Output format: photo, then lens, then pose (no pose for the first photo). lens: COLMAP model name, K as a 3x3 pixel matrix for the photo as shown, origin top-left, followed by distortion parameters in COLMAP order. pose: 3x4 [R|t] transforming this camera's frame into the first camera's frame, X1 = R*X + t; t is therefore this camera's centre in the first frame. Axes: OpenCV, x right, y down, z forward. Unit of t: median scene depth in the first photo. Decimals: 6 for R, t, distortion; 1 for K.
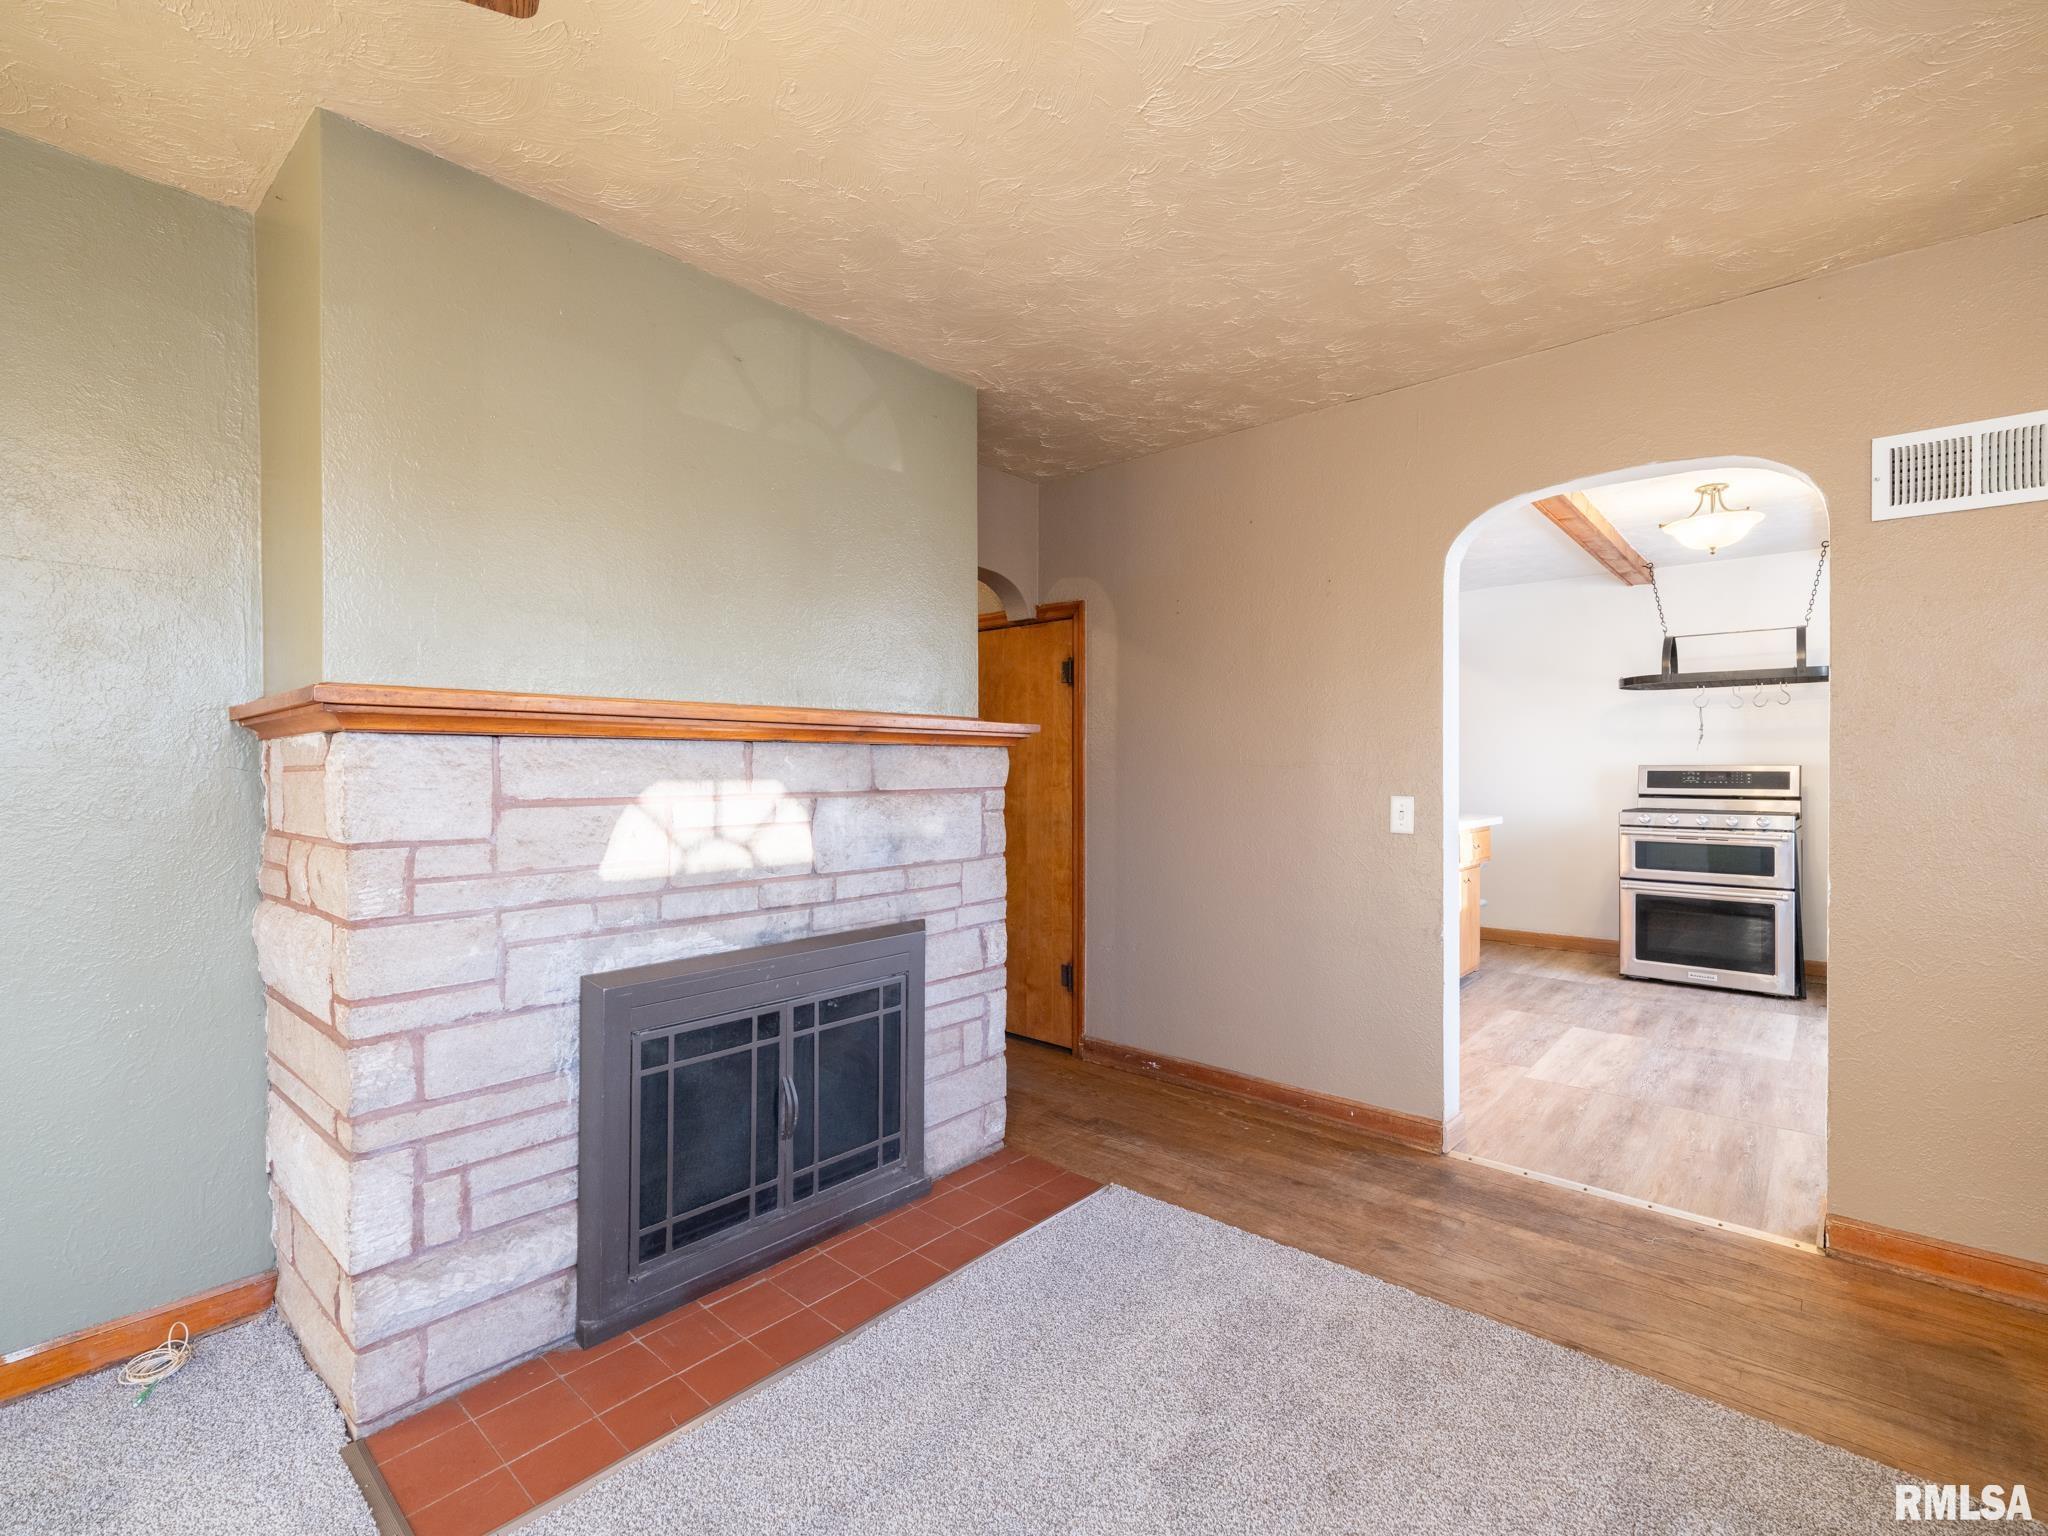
lens RADIAL K [[931.8, 0, 1015.1], [0, 931.8, 767.1], [0, 0, 1]] dist [-0.004182, 0.001182]
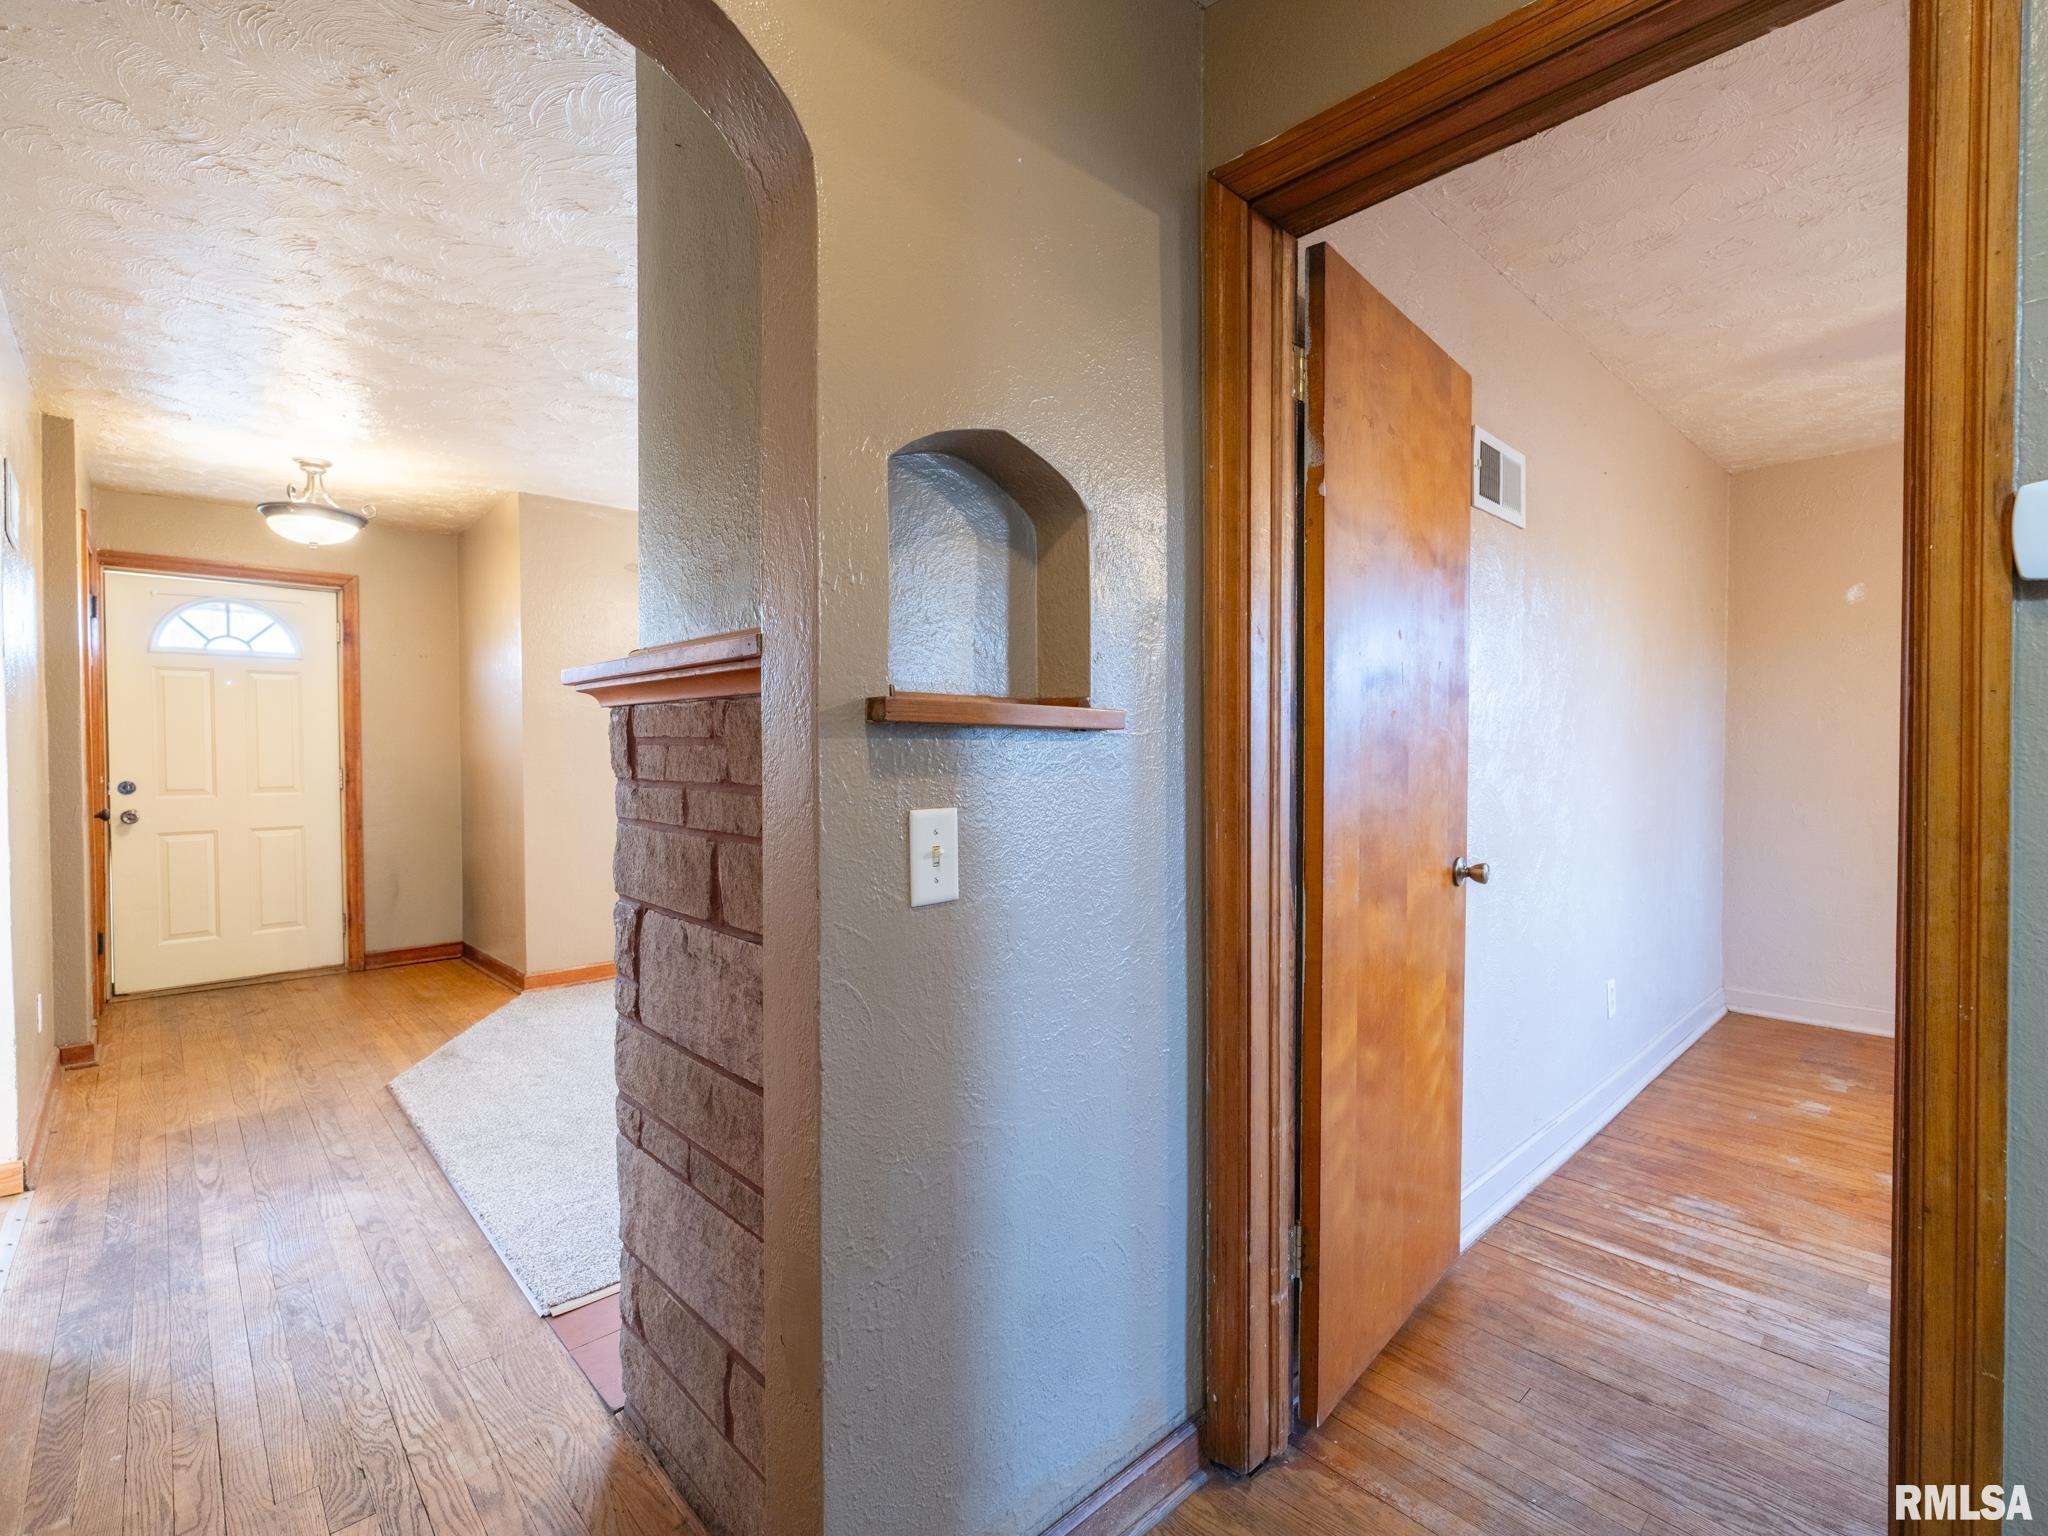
lens RADIAL K [[931.8, 0, 1015.1], [0, 931.8, 767.1], [0, 0, 1]] dist [-0.004182, 0.001182]
pose [[-0.995917, 0.001468, 0.090258, -0.391385], [0.003456, 0.999755, 0.021868, 0.000737], [-0.090204, 0.022090, -0.995678, 1.975901]]
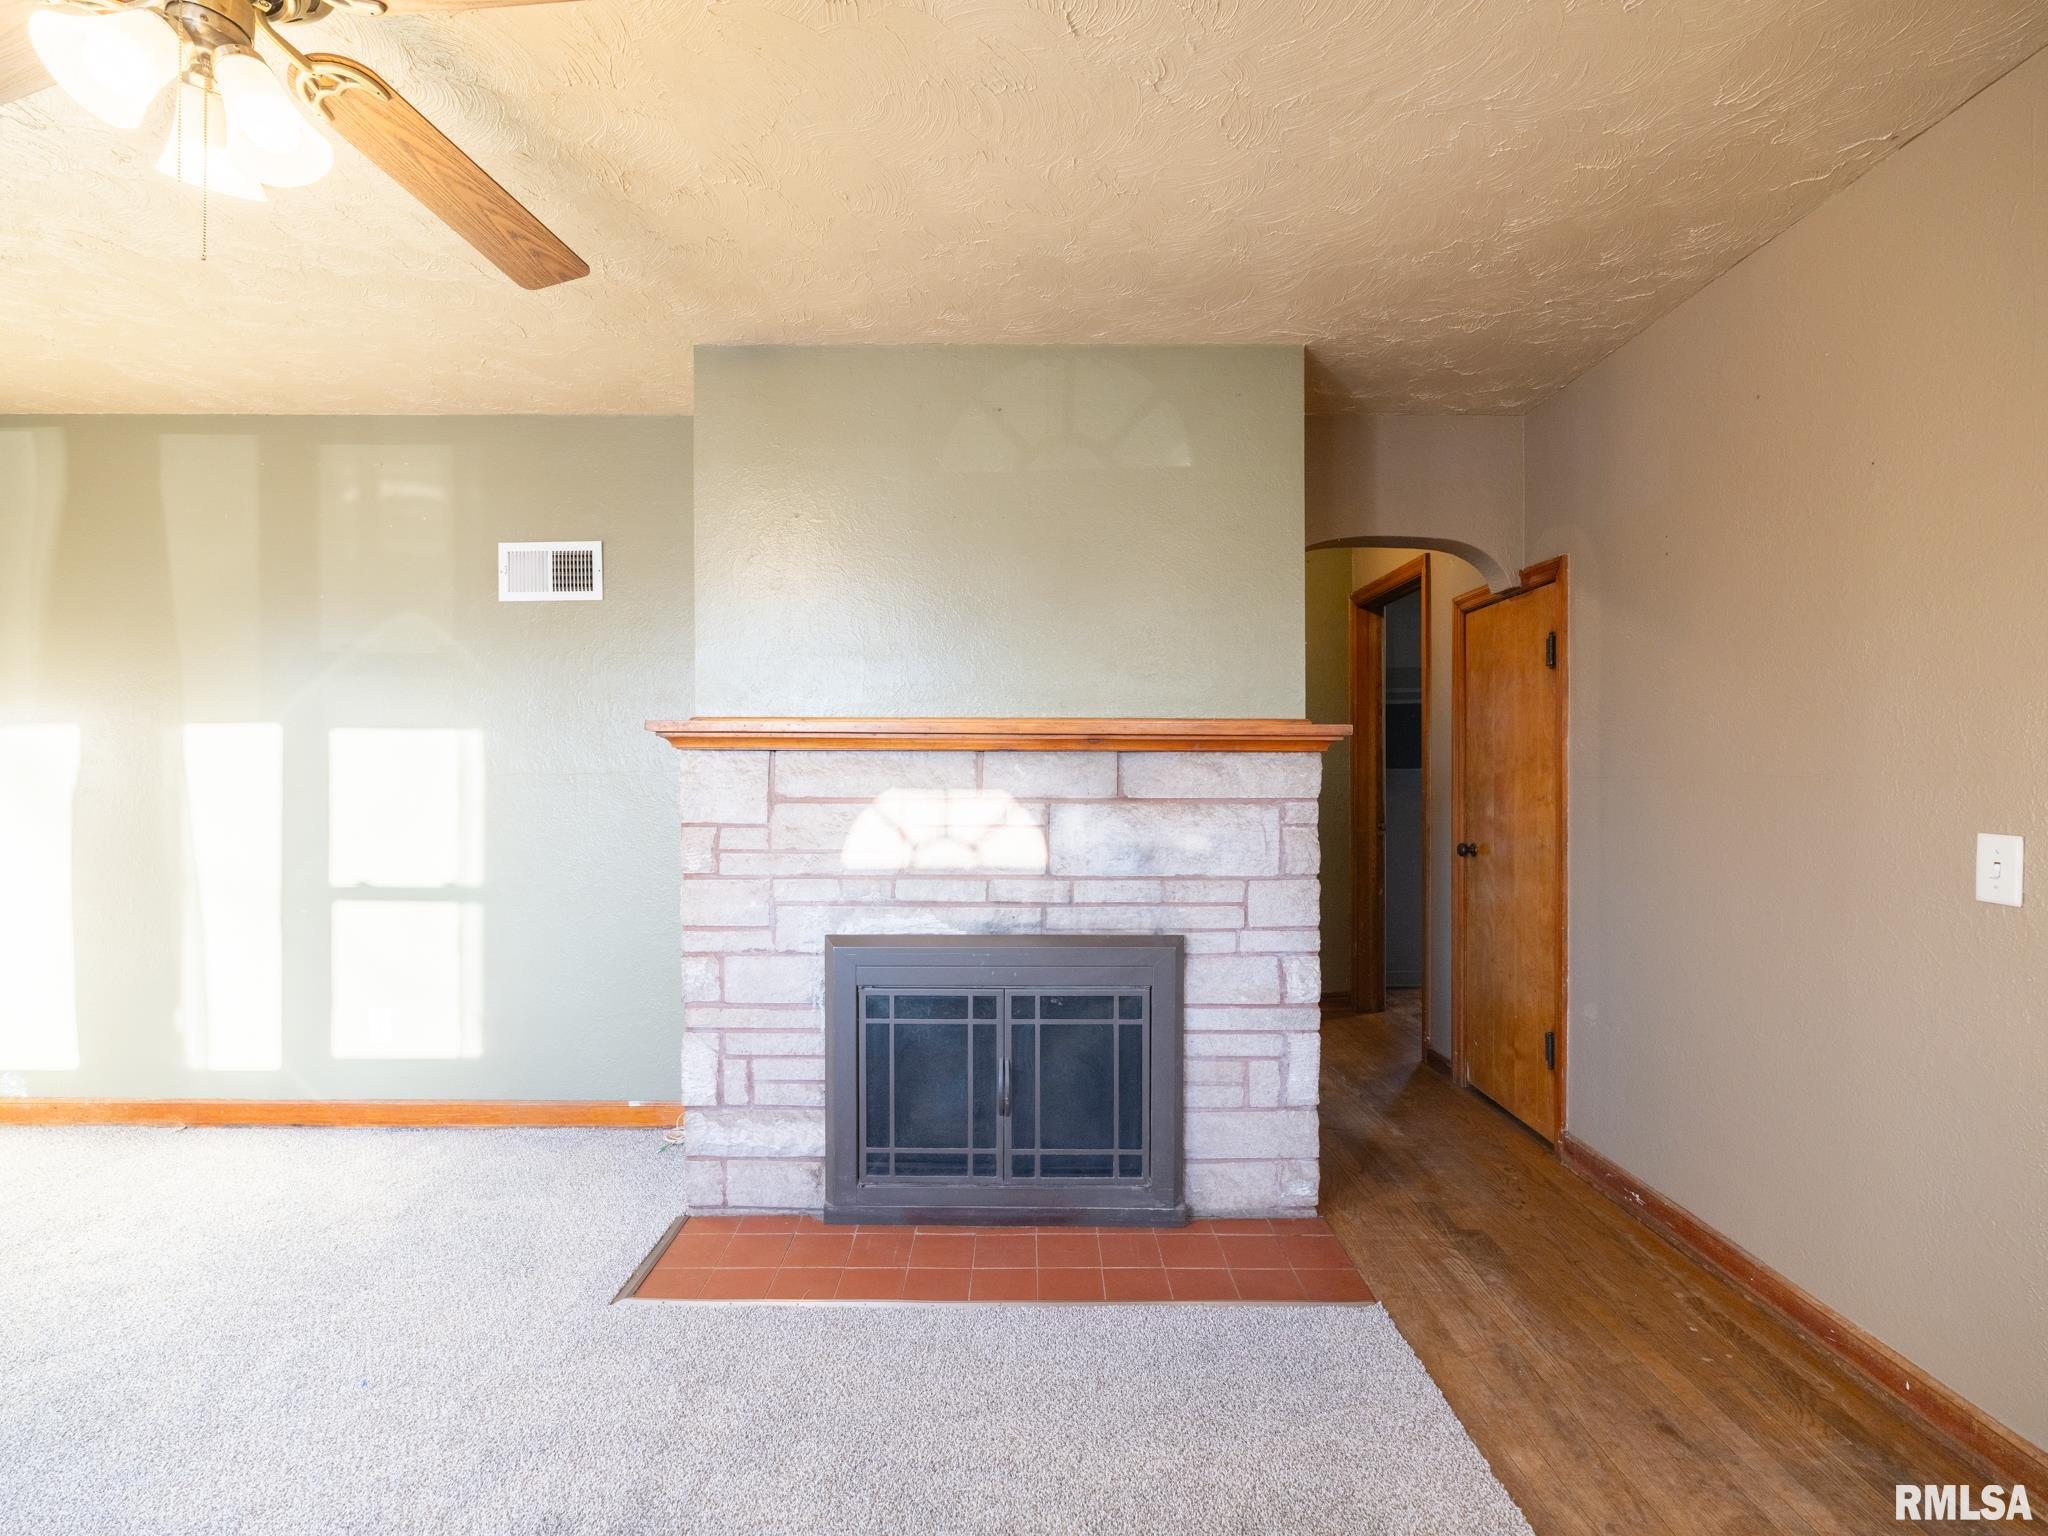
lens RADIAL K [[929.7, 0, 1024.2], [0, 929.7, 766.5], [0, 0, 1]] dist [-0.004612, 0.001354]
pose [[0.665934, 0.001090, -0.746010, 0.572949], [-0.004287, 0.999988, -0.002367, -0.006289], [0.745998, 0.004774, 0.665931, 0.288117]]
